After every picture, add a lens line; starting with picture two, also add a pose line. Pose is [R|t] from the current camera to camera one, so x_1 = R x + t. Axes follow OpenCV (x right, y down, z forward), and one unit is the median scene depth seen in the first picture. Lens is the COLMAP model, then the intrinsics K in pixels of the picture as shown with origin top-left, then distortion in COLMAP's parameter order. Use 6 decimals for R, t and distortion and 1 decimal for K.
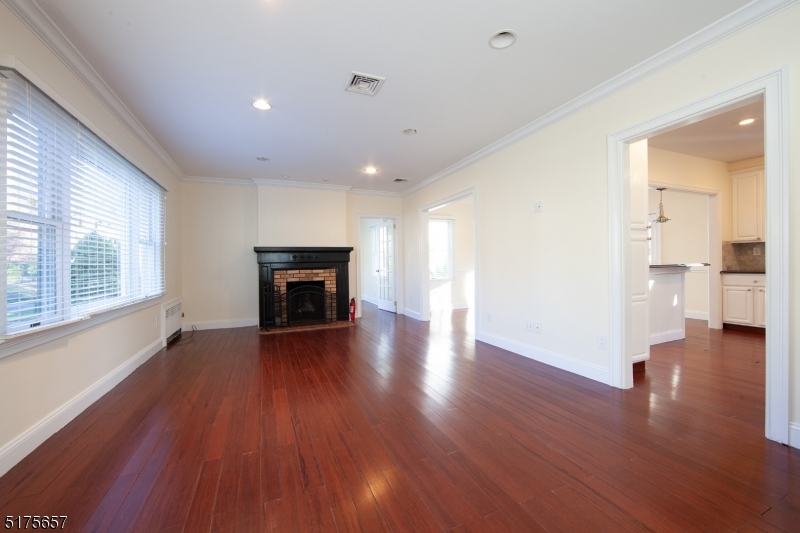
lens RADIAL K [[315.6, 0, 400.4], [0, 315.6, 269.4], [0, 0, 1]] dist [-0.009897, 0.000429]
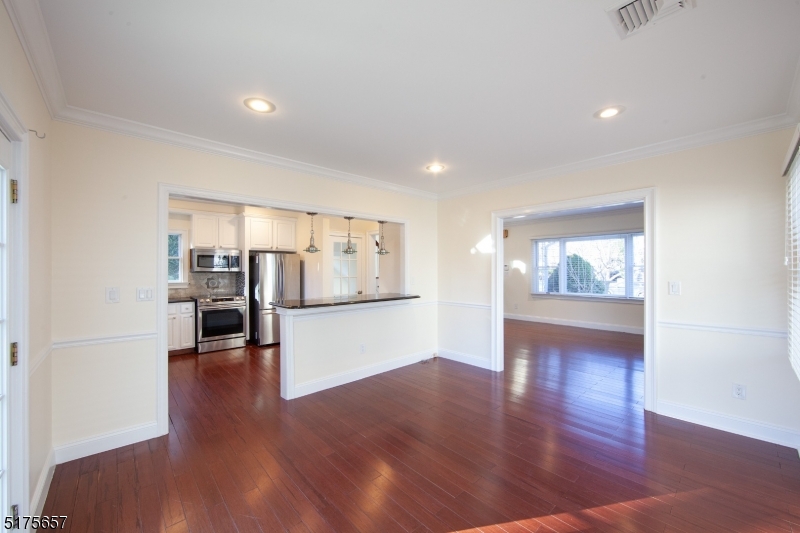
lens RADIAL K [[315.6, 0, 396.7], [0, 315.6, 269.9], [0, 0, 1]] dist [-0.009897, 0.000429]
pose [[-0.941060, 0.022727, -0.337476, 0.817035], [0.015749, 0.999602, 0.023400, -0.106852], [0.337874, 0.016706, -0.941043, 1.701501]]
